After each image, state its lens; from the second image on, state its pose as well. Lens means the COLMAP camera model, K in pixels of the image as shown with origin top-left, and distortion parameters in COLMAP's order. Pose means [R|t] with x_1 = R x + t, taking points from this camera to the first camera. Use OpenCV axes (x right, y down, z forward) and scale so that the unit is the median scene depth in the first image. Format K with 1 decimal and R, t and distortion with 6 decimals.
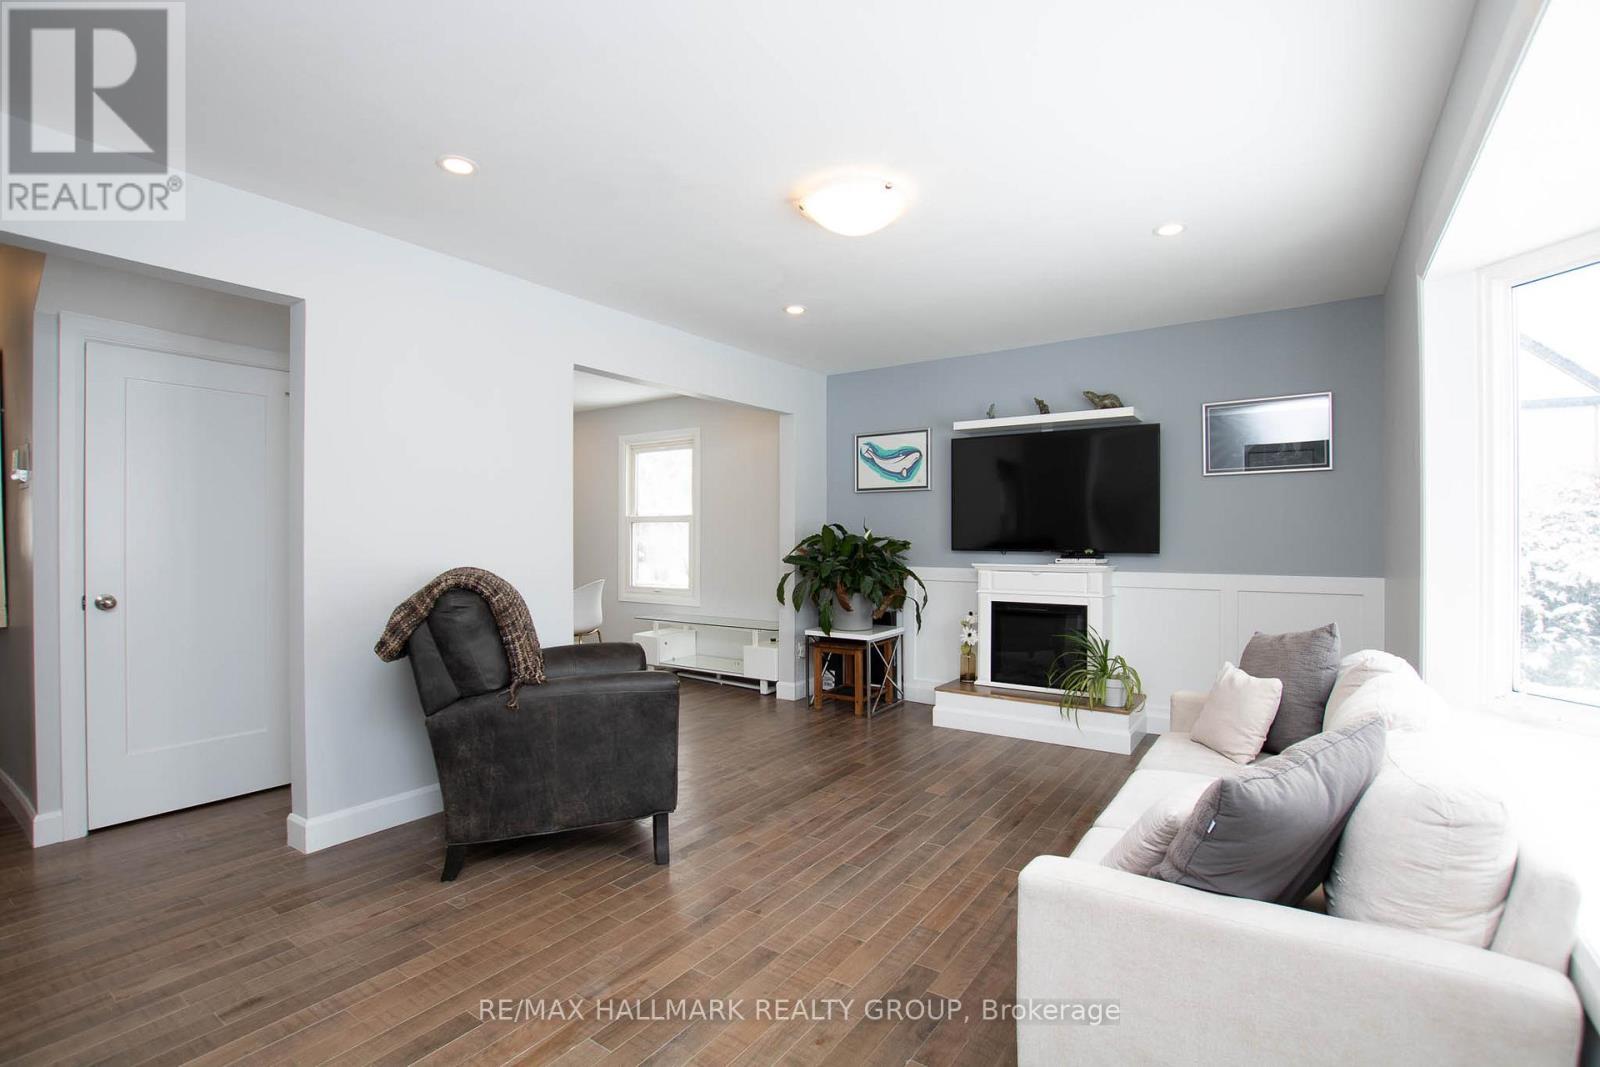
lens RADIAL K [[737.8, 0, 800.0], [0, 737.8, 533.5], [0, 0, 1]] dist [-0.000505, 0.000021]
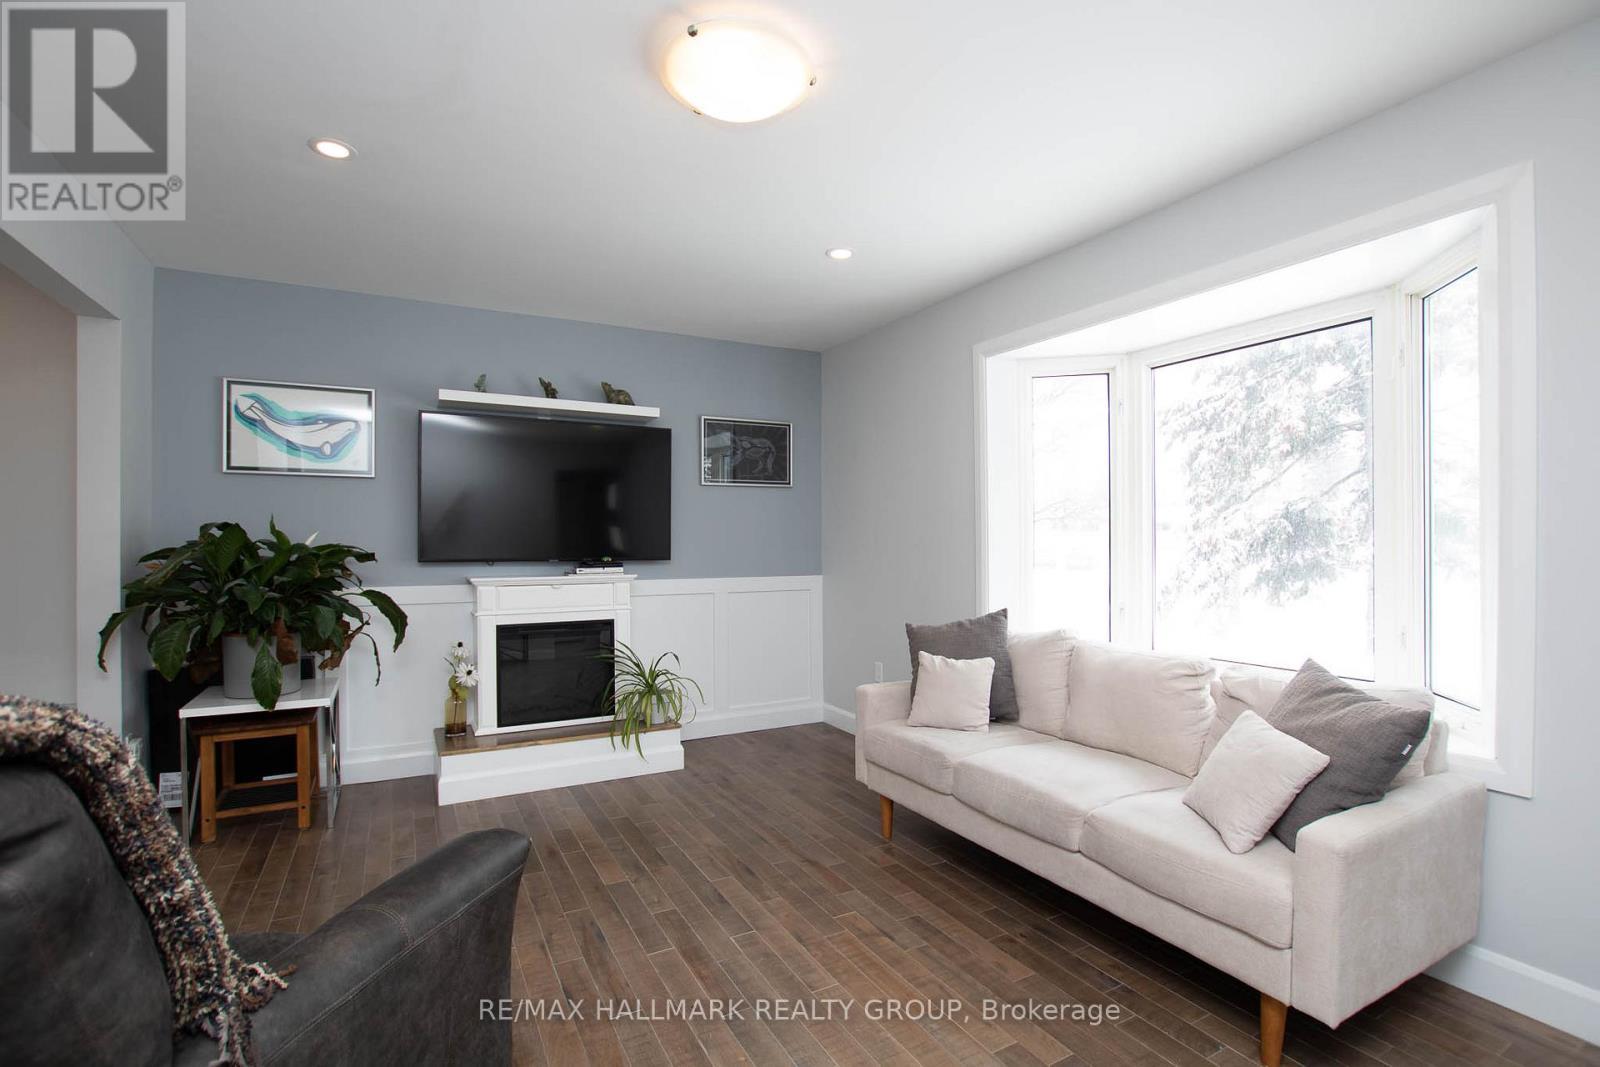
lens RADIAL K [[749.6, 0, 800.0], [0, 749.6, 533.5], [0, 0, 1]] dist [-0.025563, 0.000180]
pose [[0.453887, 0.006343, 0.891037, -0.314930], [0.000409, 0.999973, -0.007326, -0.000103], [-0.891059, 0.003690, 0.453872, 0.367942]]
